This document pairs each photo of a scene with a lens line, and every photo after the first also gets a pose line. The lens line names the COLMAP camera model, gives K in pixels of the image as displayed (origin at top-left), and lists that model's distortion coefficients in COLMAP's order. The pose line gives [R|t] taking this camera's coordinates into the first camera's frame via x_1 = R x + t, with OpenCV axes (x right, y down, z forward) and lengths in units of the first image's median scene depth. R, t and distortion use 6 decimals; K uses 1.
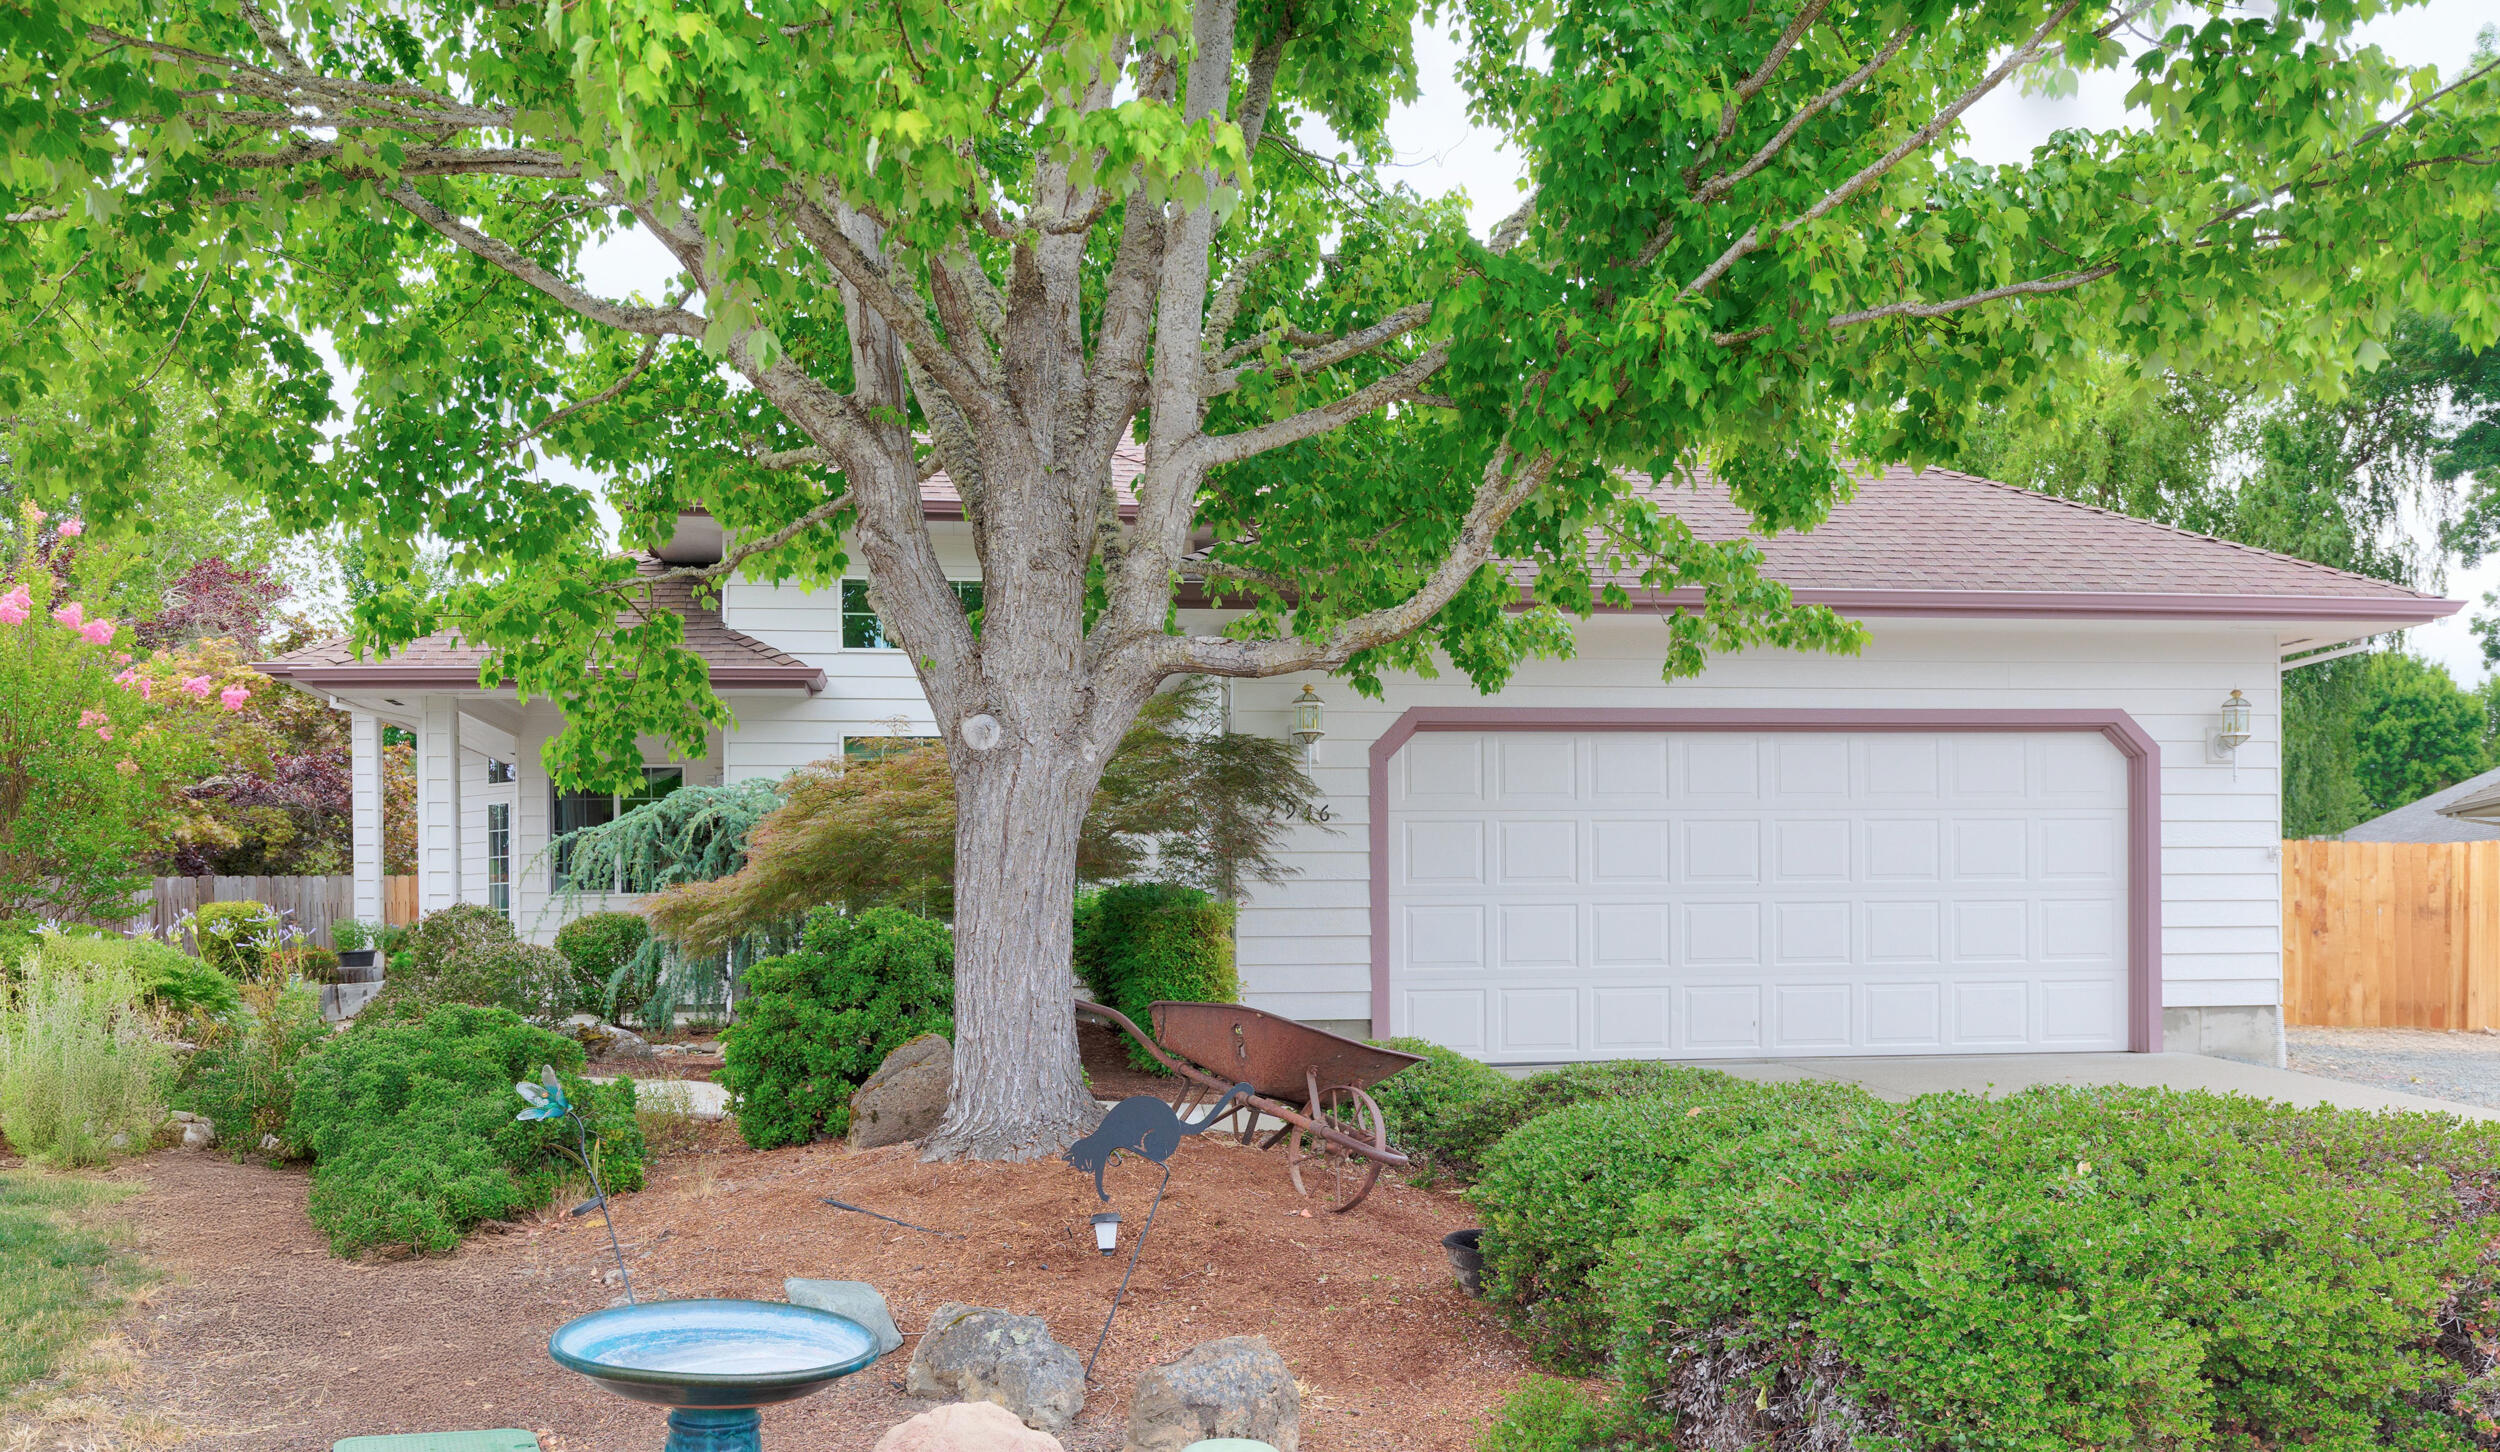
lens RADIAL K [[2103.3, 0, 1250.0], [0, 2103.3, 753.9], [0, 0, 1]] dist [0.007900, 0.001009]
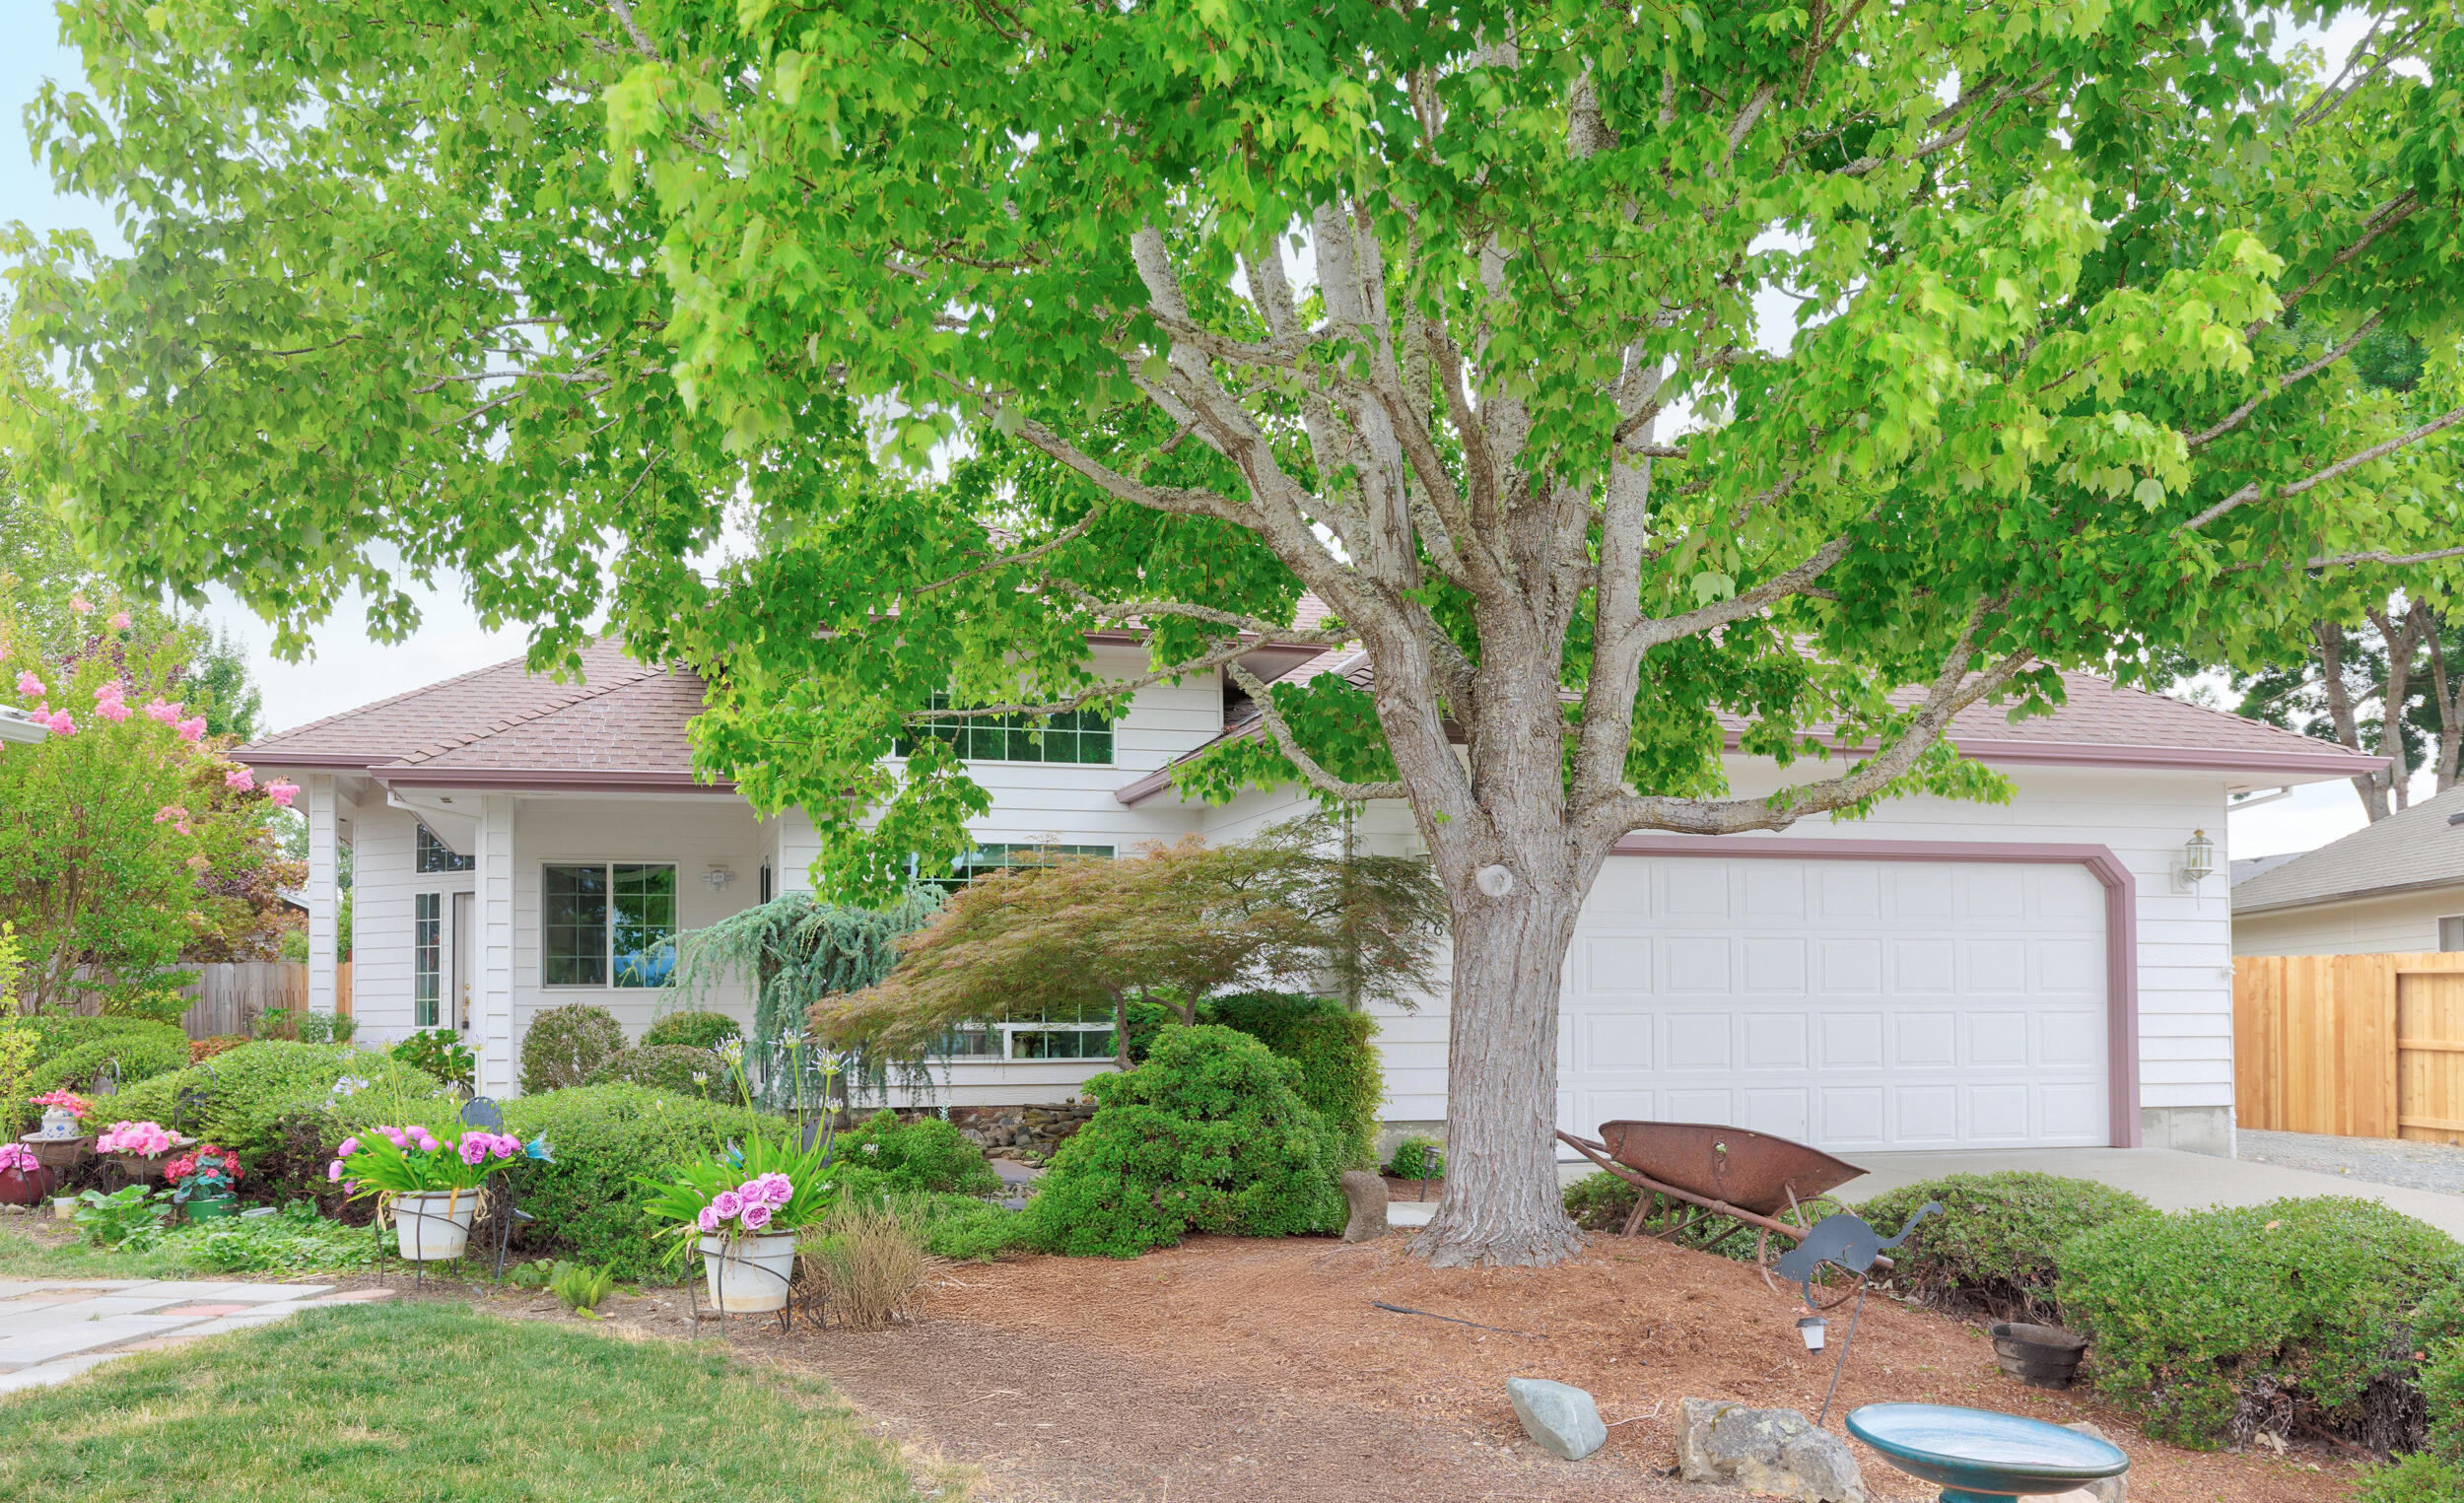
lens RADIAL K [[2039.8, 0, 1232.0], [0, 2039.8, 751.5], [0, 0, 1]] dist [0.010474, 0.003907]
pose [[0.989594, 0.024271, 0.141824, -0.220751], [-0.018223, 0.998875, -0.043788, -0.015085], [-0.142727, 0.040748, 0.988923, -0.031982]]
